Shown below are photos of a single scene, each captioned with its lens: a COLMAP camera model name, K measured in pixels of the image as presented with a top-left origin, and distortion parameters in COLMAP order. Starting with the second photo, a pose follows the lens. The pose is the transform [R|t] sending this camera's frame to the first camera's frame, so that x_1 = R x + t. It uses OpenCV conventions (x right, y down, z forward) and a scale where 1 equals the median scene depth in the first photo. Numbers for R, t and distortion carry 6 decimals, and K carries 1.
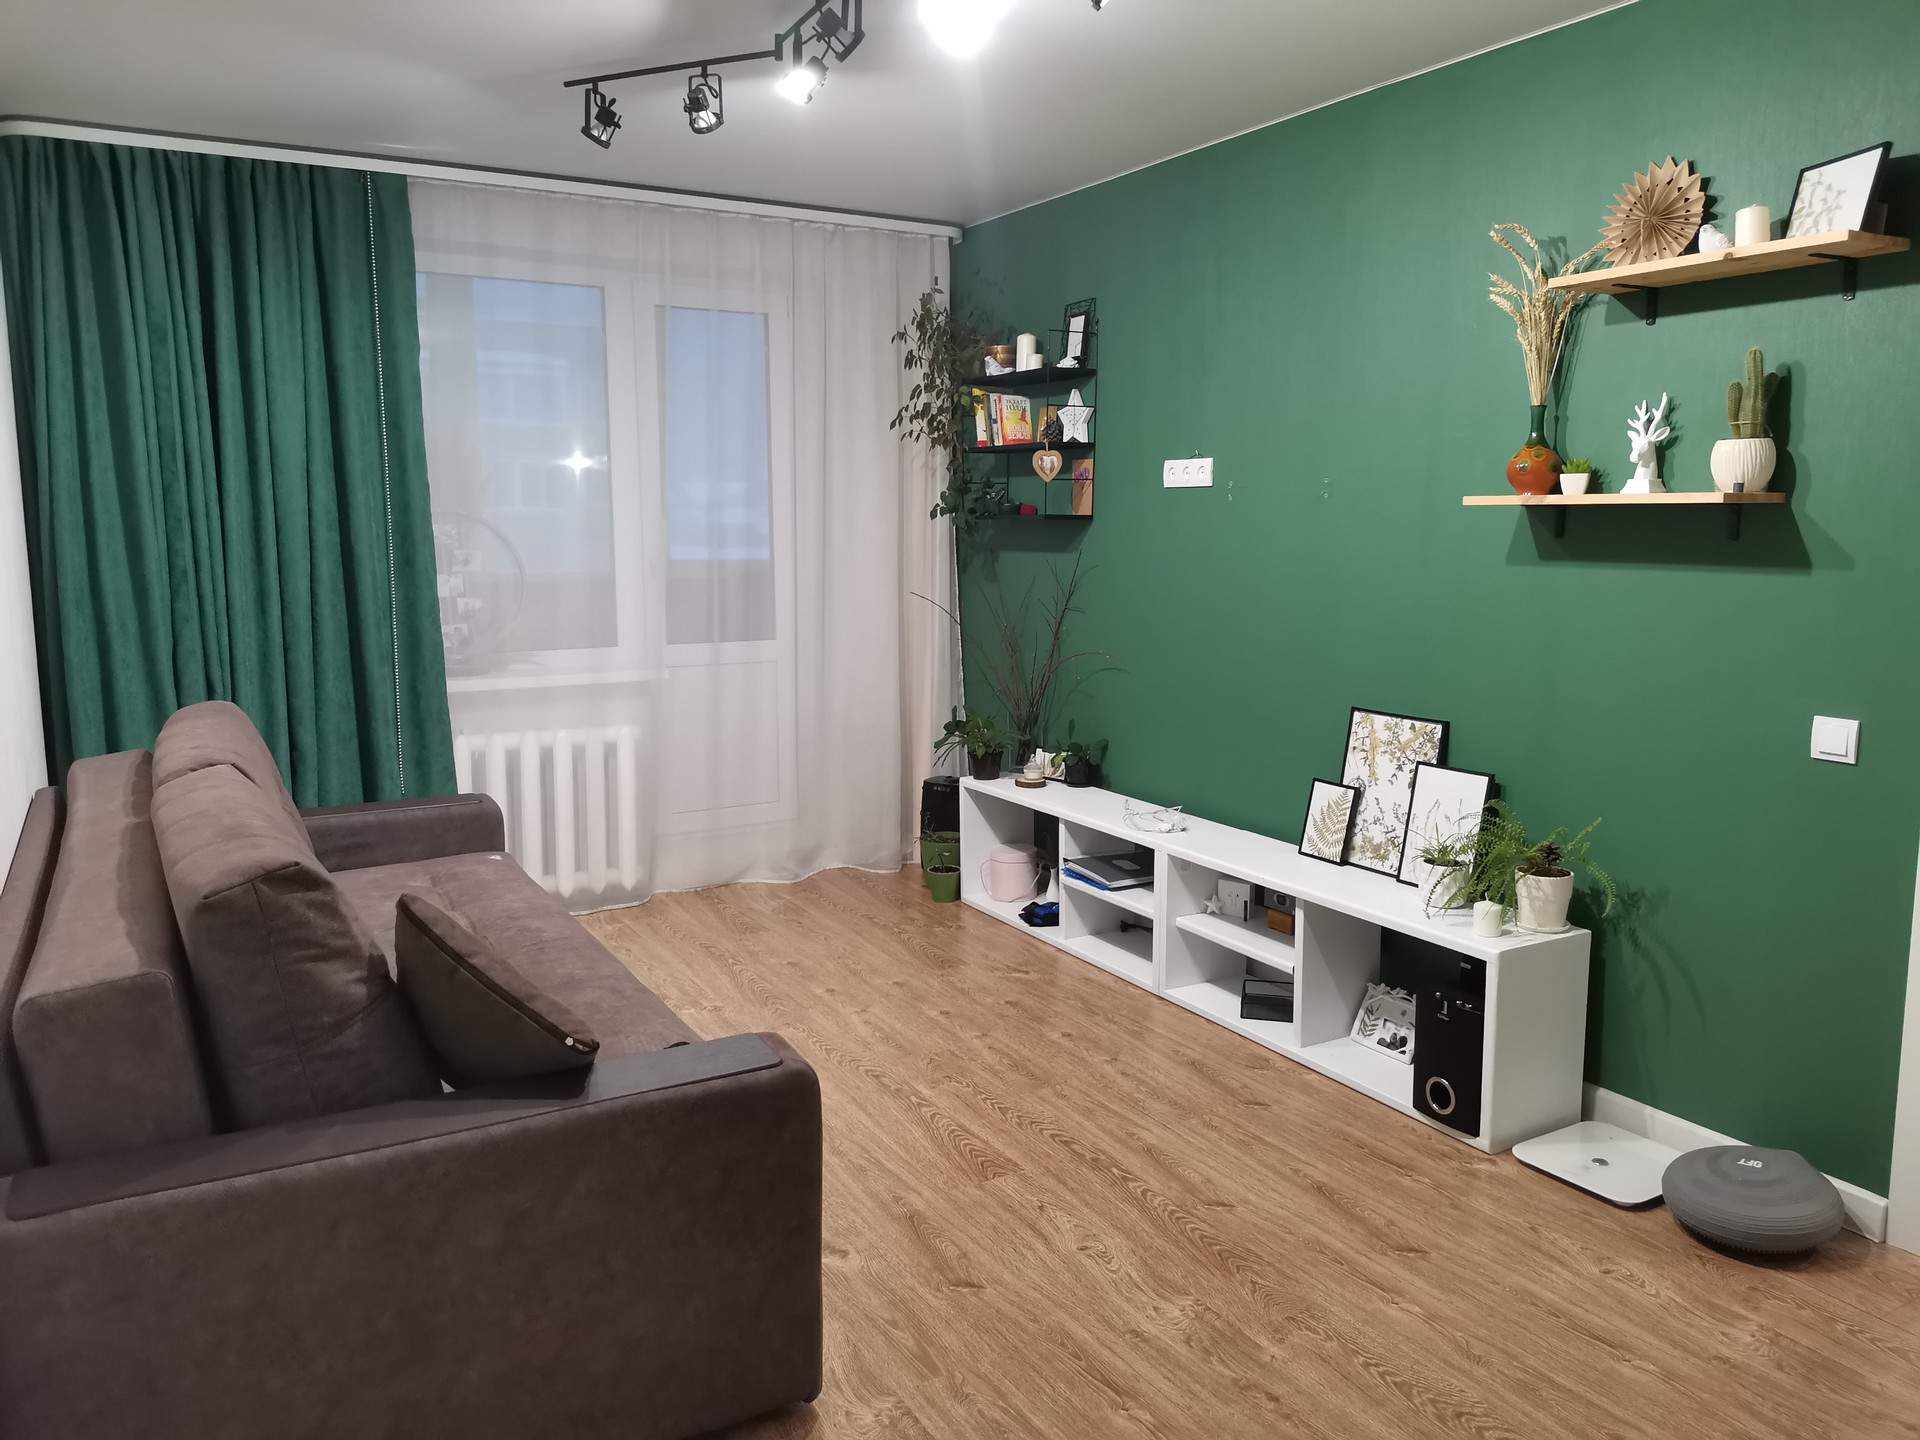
lens RADIAL K [[1461.9, 0, 960.3], [0, 1461.9, 722.5], [0, 0, 1]] dist [0.049051, -0.011285]
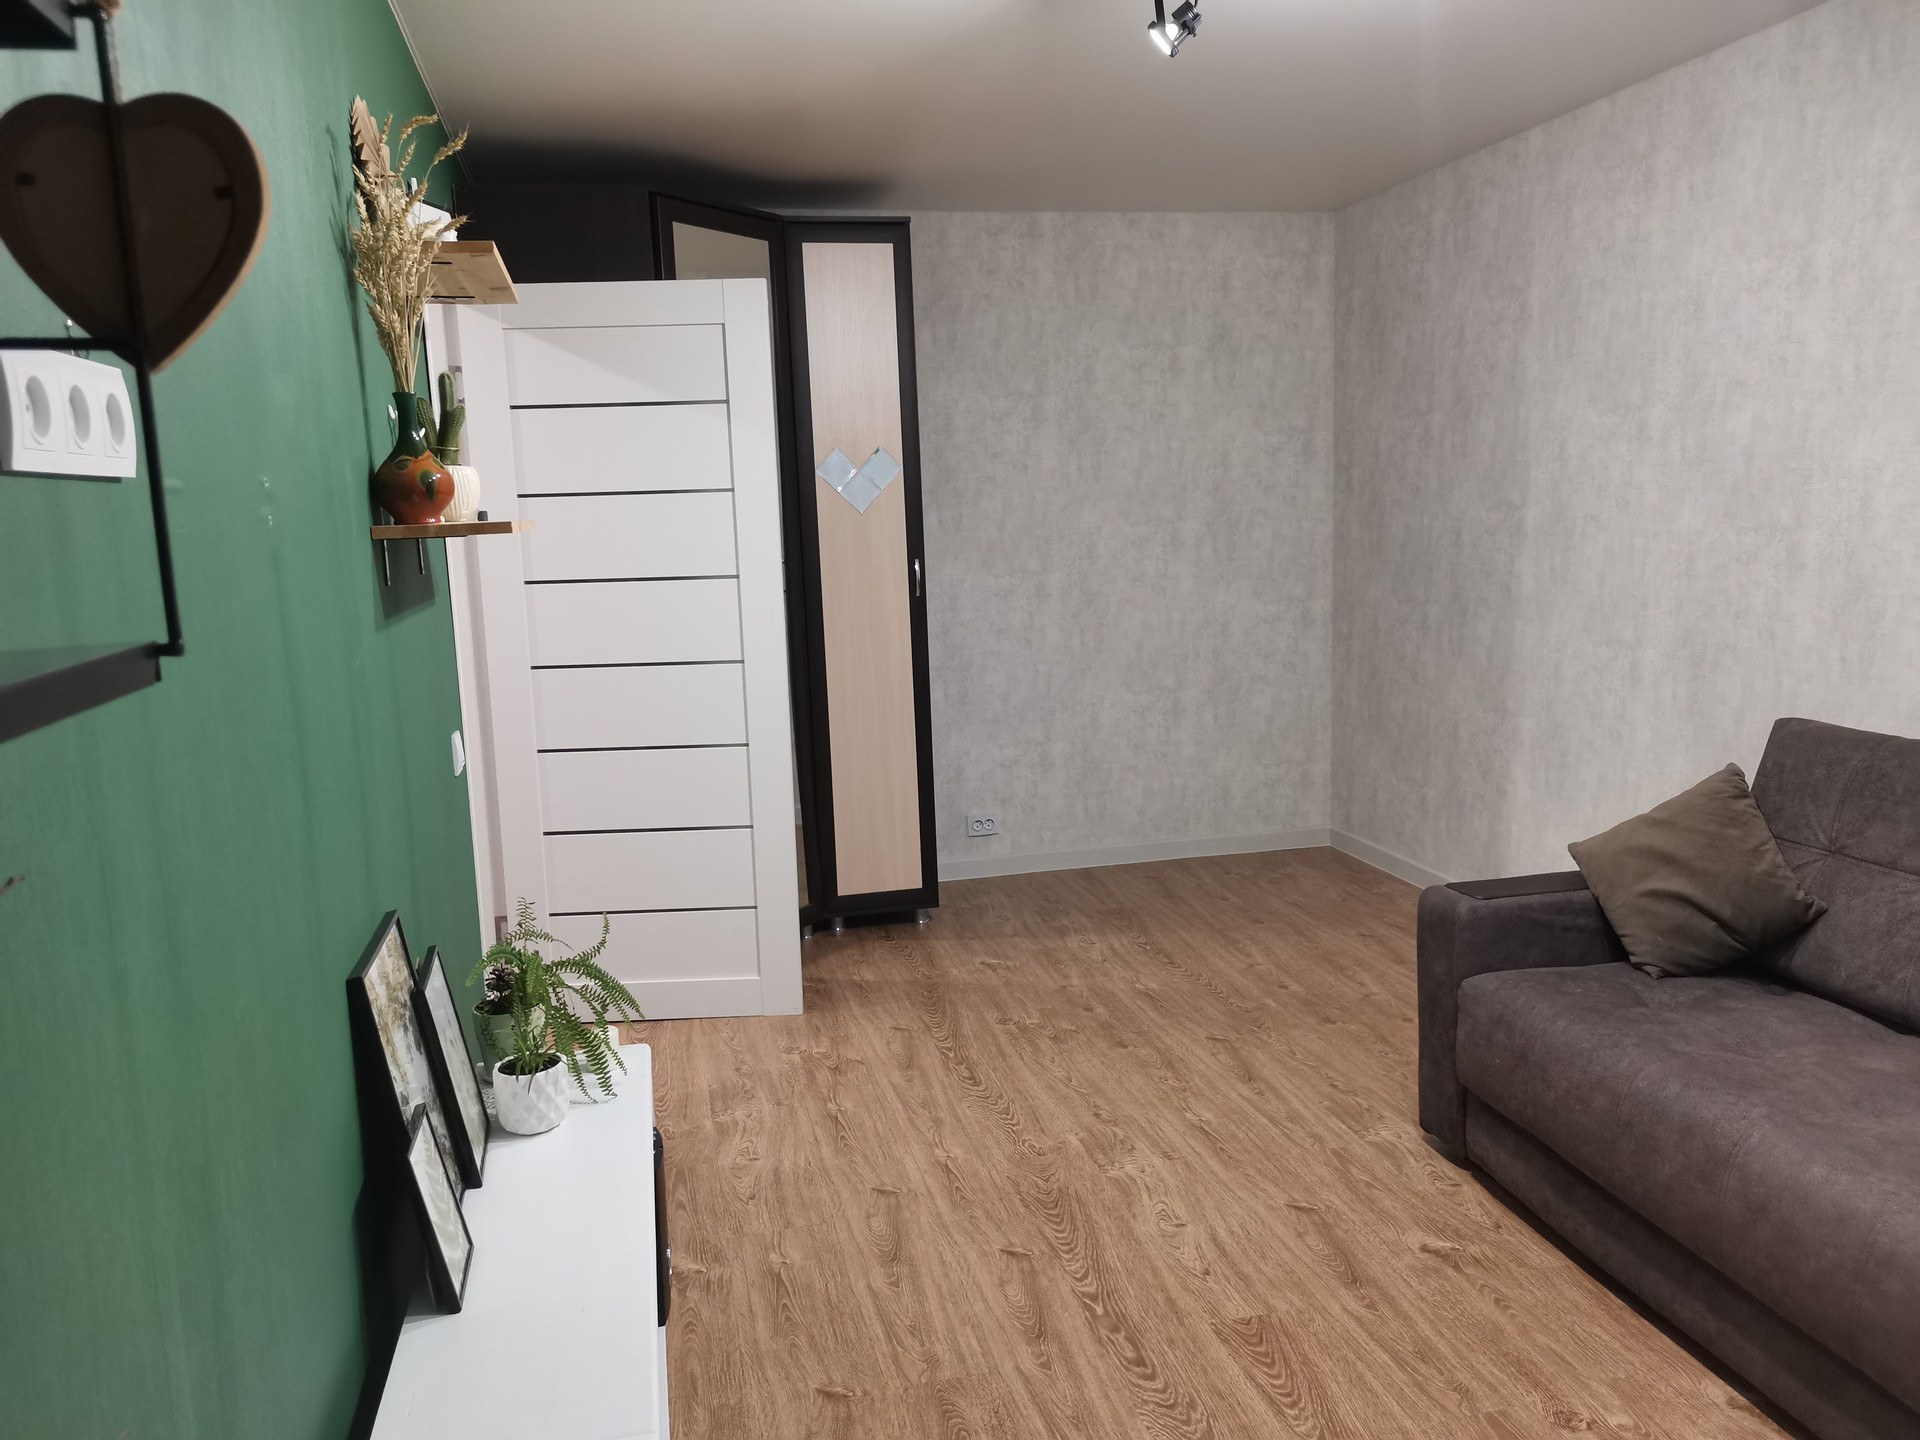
lens RADIAL K [[1461.9, 0, 954.9], [0, 1461.9, 717.7], [0, 0, 1]] dist [0.049051, -0.011285]
pose [[-0.955935, -0.006023, 0.293517, -0.065649], [0.081472, 0.955077, 0.284939, -0.288425], [-0.282048, 0.296297, -0.912500, 1.872131]]
